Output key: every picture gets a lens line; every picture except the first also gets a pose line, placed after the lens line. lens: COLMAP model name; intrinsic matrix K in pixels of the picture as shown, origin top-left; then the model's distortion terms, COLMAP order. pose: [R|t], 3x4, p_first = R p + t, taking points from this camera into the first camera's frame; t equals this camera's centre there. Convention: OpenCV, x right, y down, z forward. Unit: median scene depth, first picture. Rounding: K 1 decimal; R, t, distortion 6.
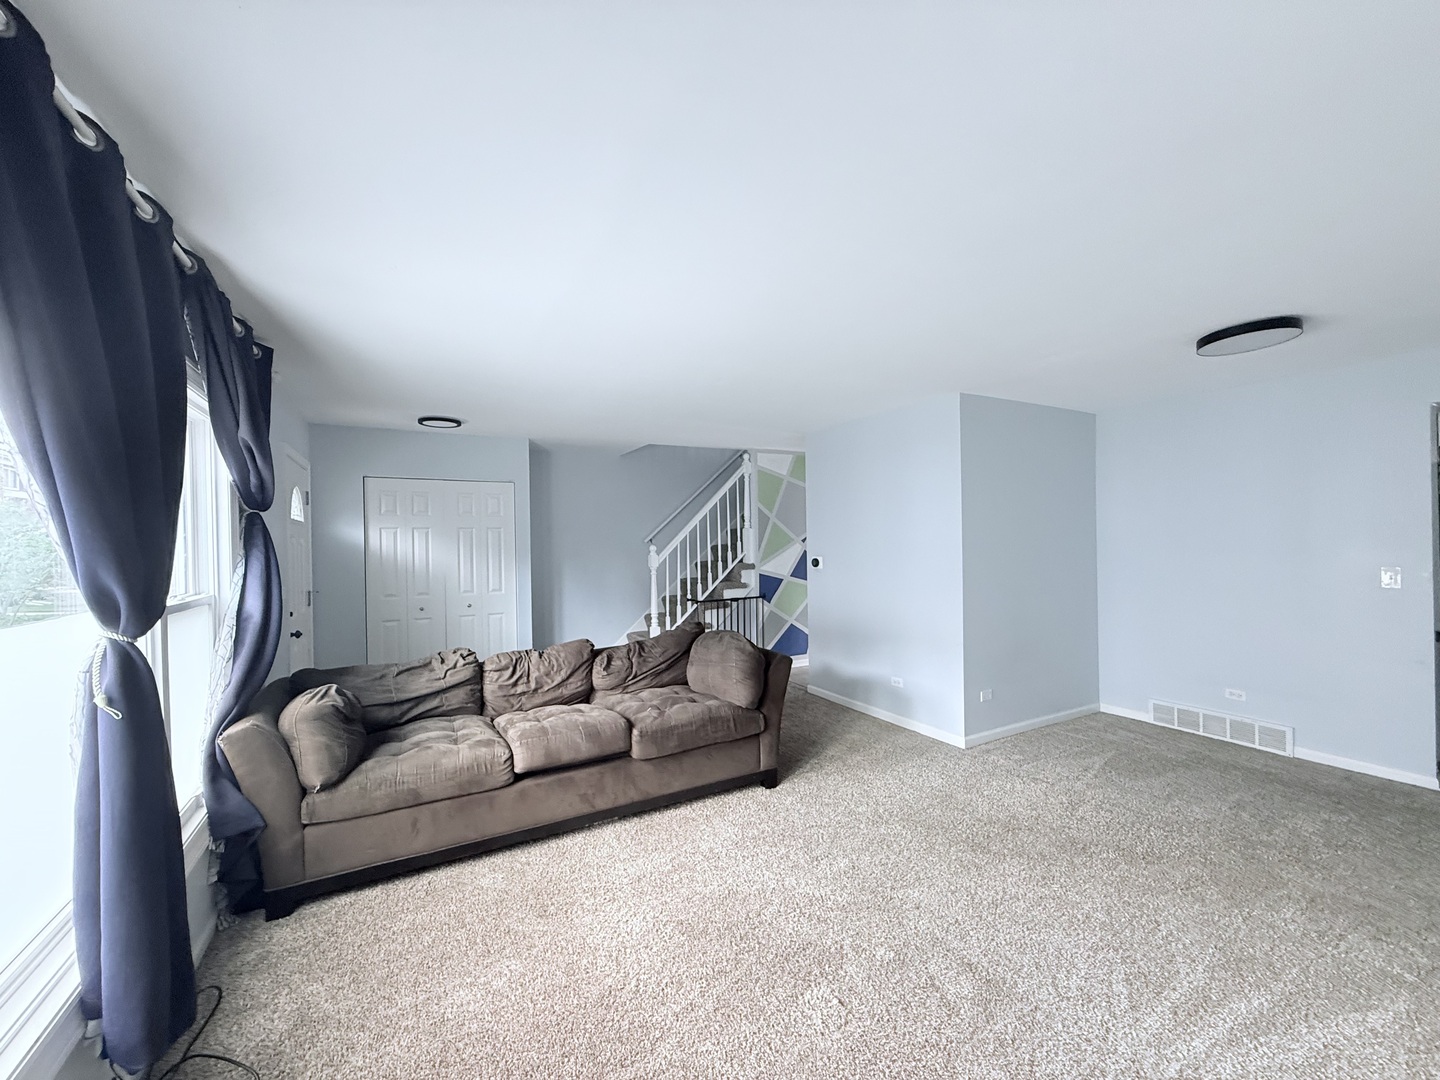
lens RADIAL K [[572.9, 0, 716.4], [0, 572.9, 543.0], [0, 0, 1]] dist [-0.000315, 0.000258]
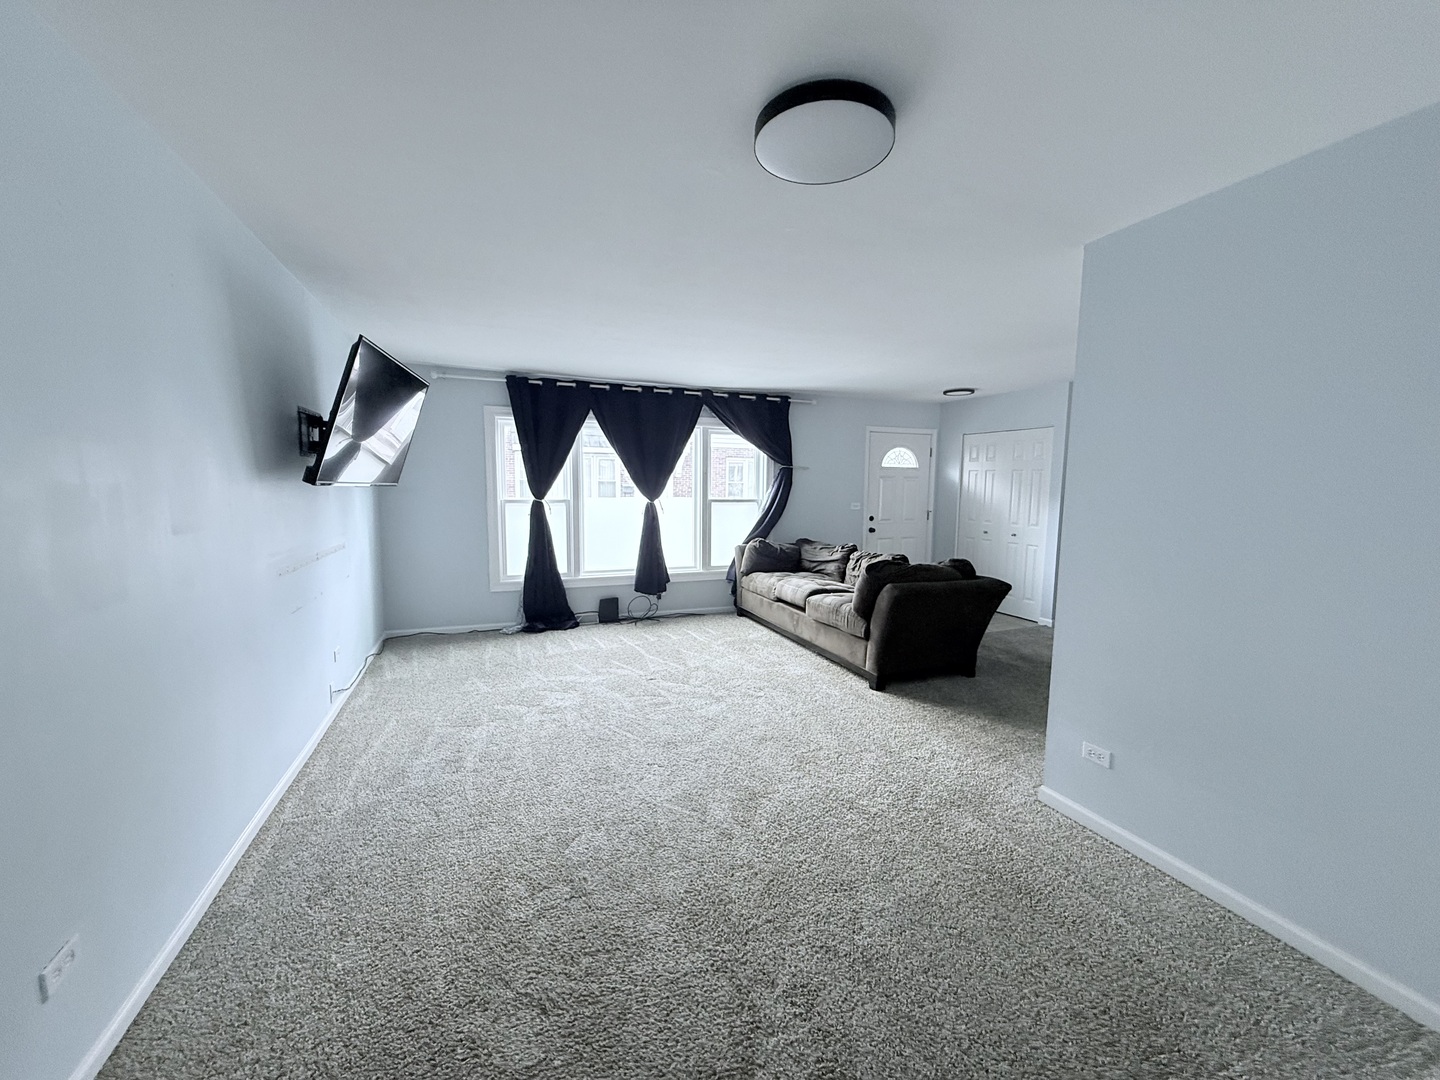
lens RADIAL K [[572.9, 0, 716.4], [0, 572.9, 543.0], [0, 0, 1]] dist [-0.000315, 0.000258]
pose [[-0.108731, 0.132381, -0.985217, 0.917053], [-0.011426, 0.990861, 0.134401, -0.033746], [0.994006, 0.025870, -0.106225, 0.551222]]
